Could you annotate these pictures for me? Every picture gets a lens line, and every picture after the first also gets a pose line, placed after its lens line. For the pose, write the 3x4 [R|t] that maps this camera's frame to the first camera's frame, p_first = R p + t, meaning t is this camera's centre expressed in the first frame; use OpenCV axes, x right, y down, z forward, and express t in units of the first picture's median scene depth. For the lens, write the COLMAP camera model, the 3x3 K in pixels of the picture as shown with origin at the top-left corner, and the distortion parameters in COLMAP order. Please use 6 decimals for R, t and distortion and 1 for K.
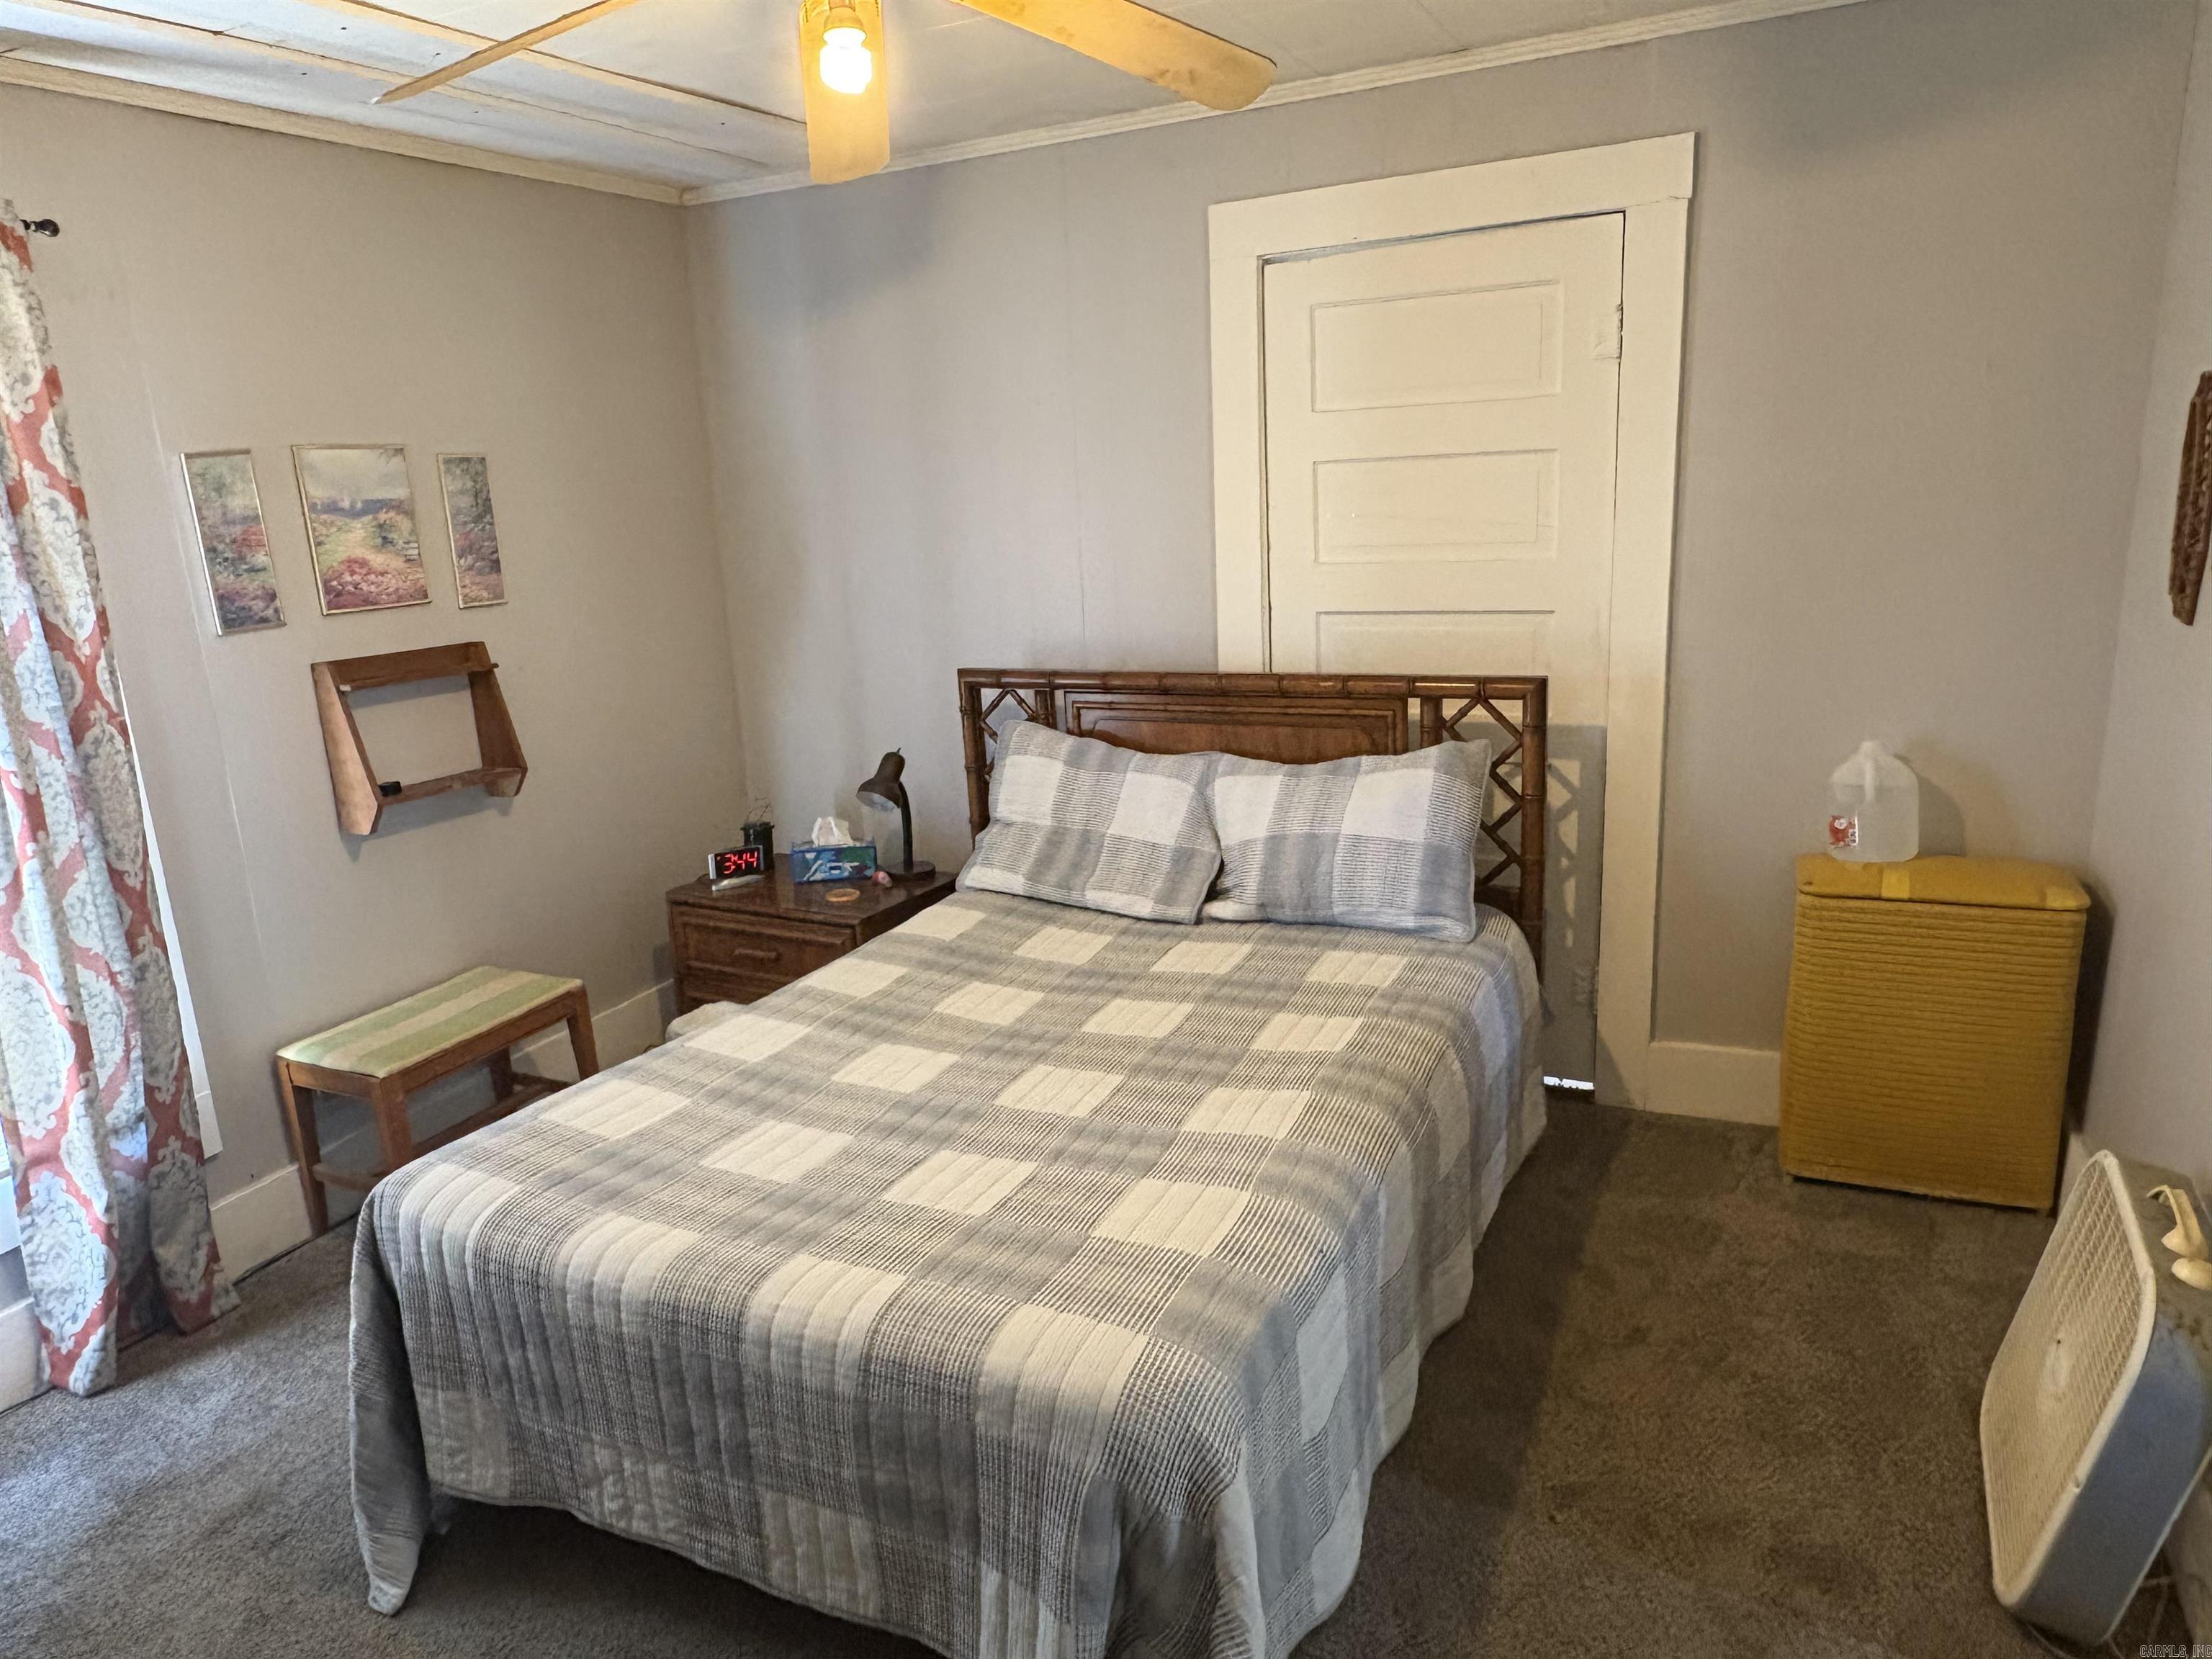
lens RADIAL K [[1425.4, 0, 1094.1], [0, 1425.4, 833.0], [0, 0, 1]] dist [-0.000464, 0.004105]
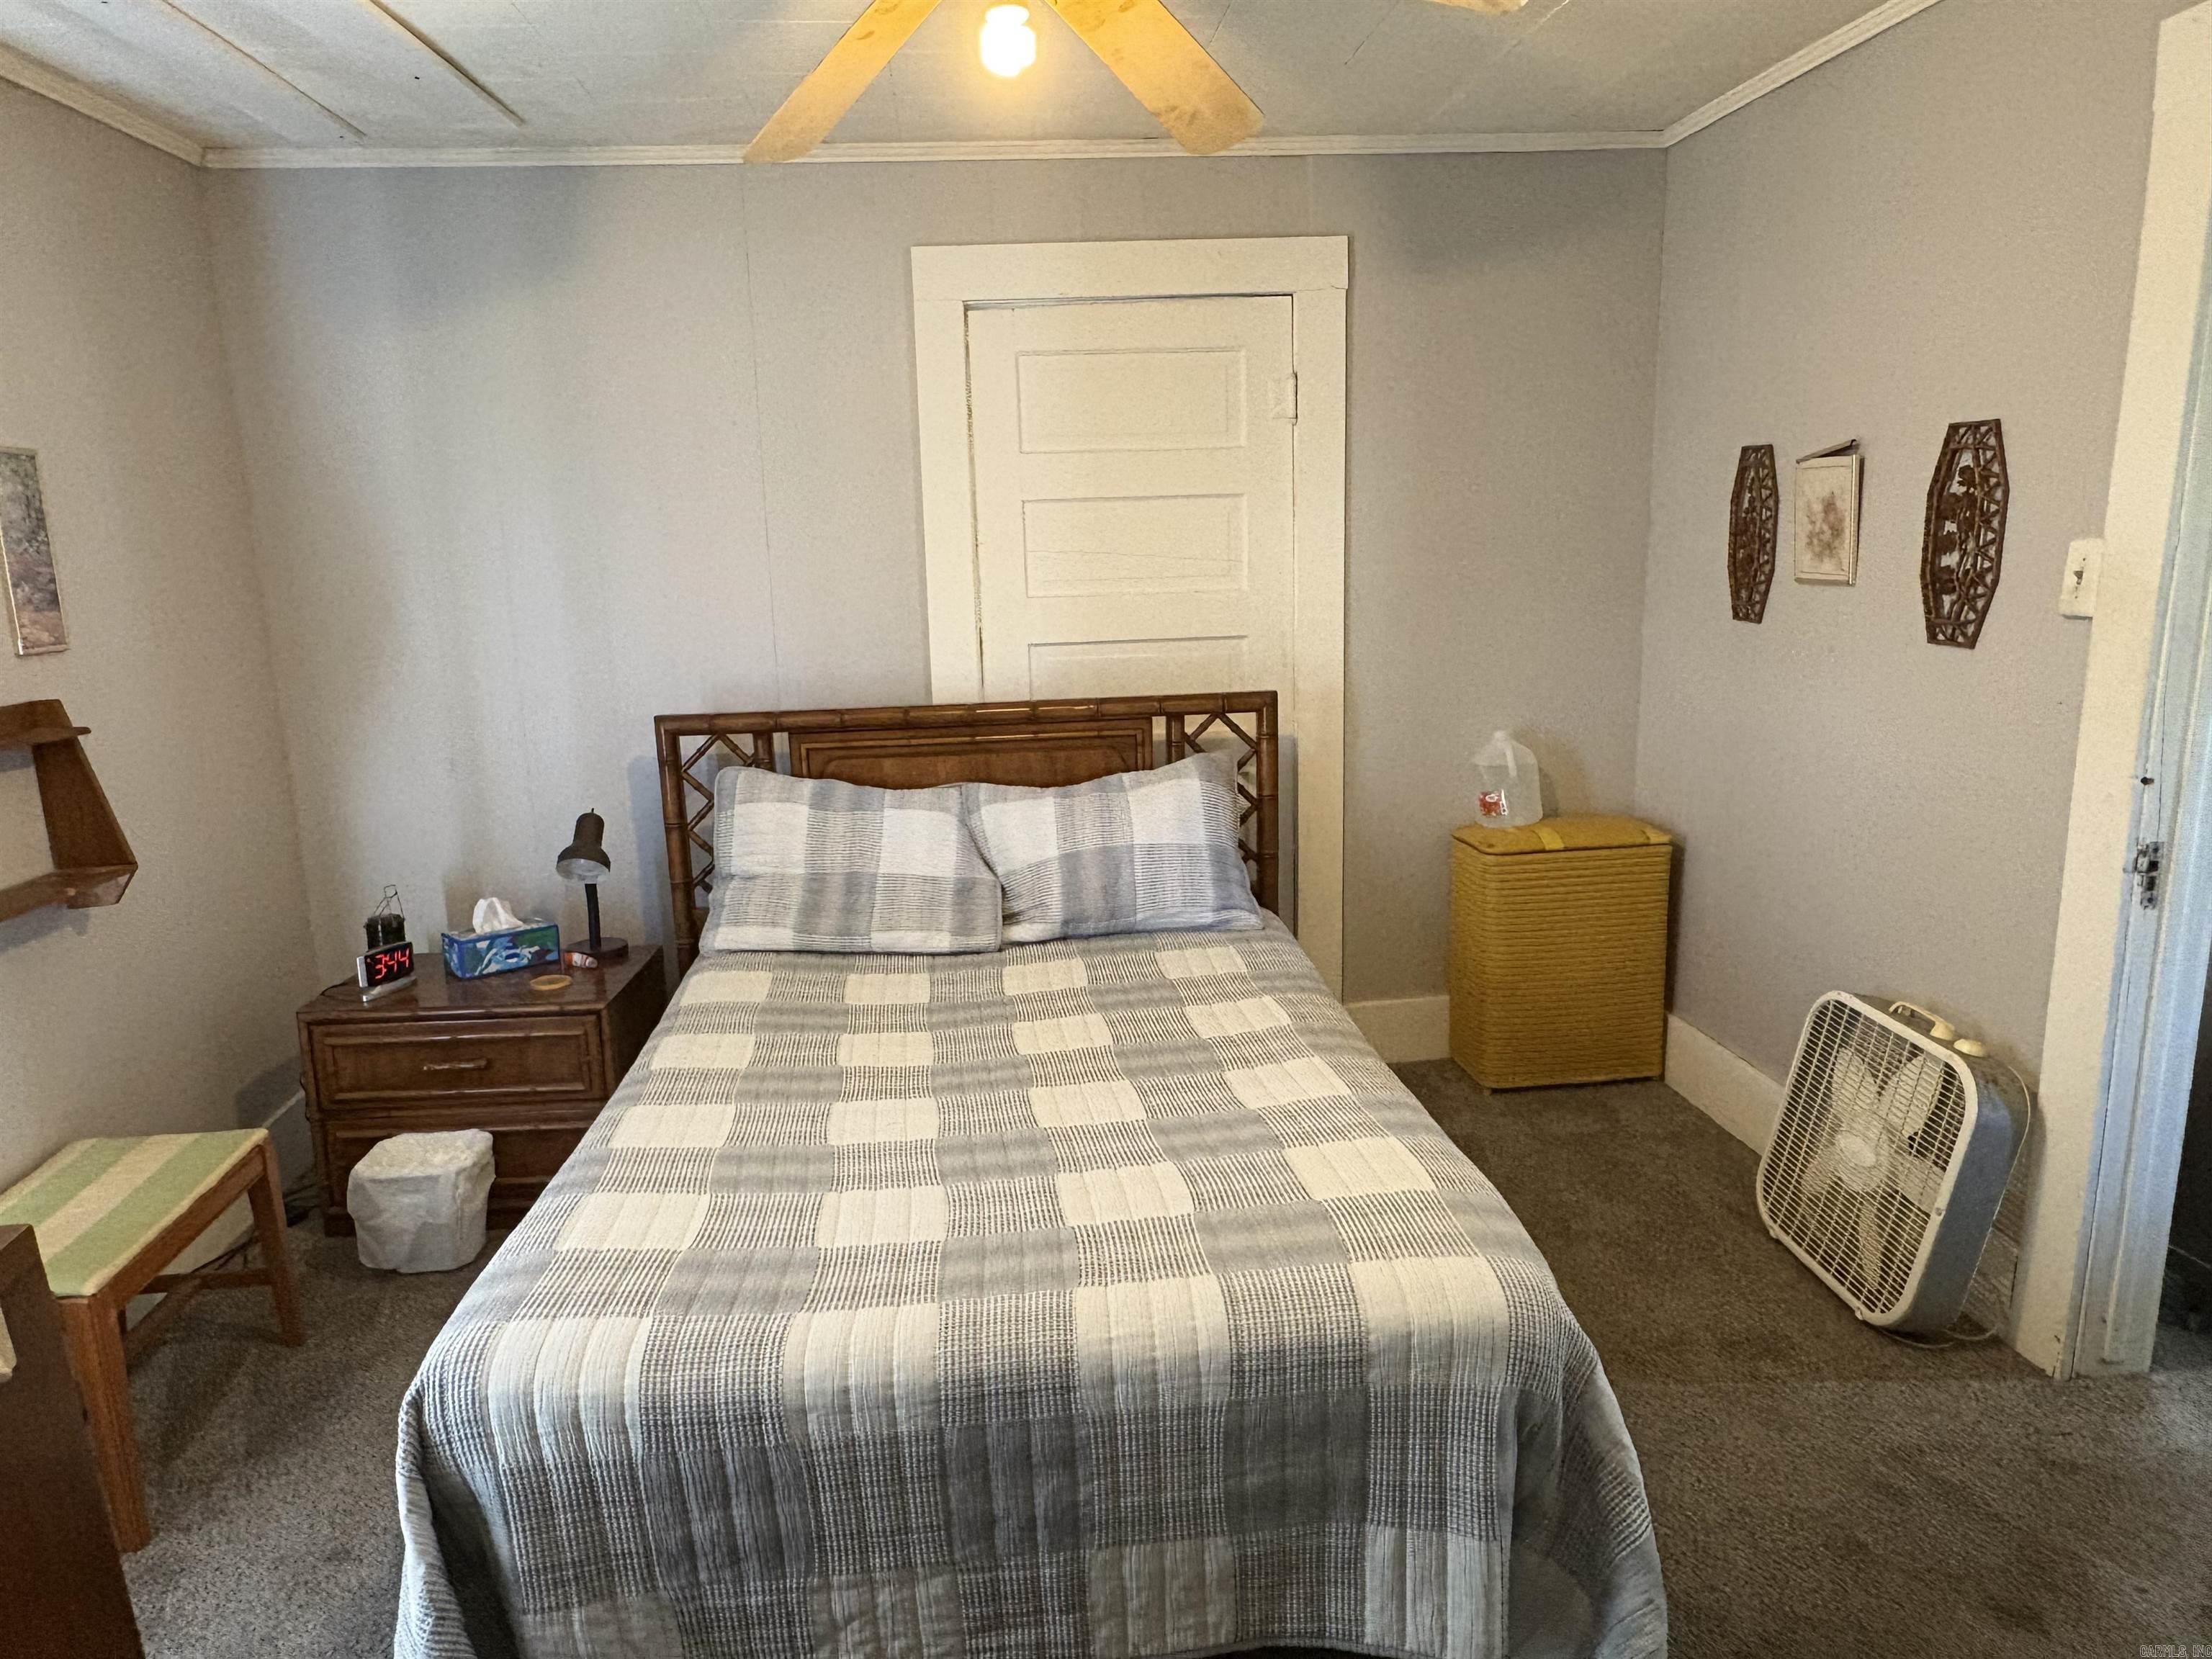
lens RADIAL K [[1425.4, 0, 1092.6], [0, 1425.4, 830.4], [0, 0, 1]] dist [-0.000464, 0.004105]
pose [[0.854817, -0.082627, 0.512308, -0.402769], [0.113610, 0.993090, -0.029396, 0.018240], [-0.506340, 0.083332, 0.858298, 0.110289]]
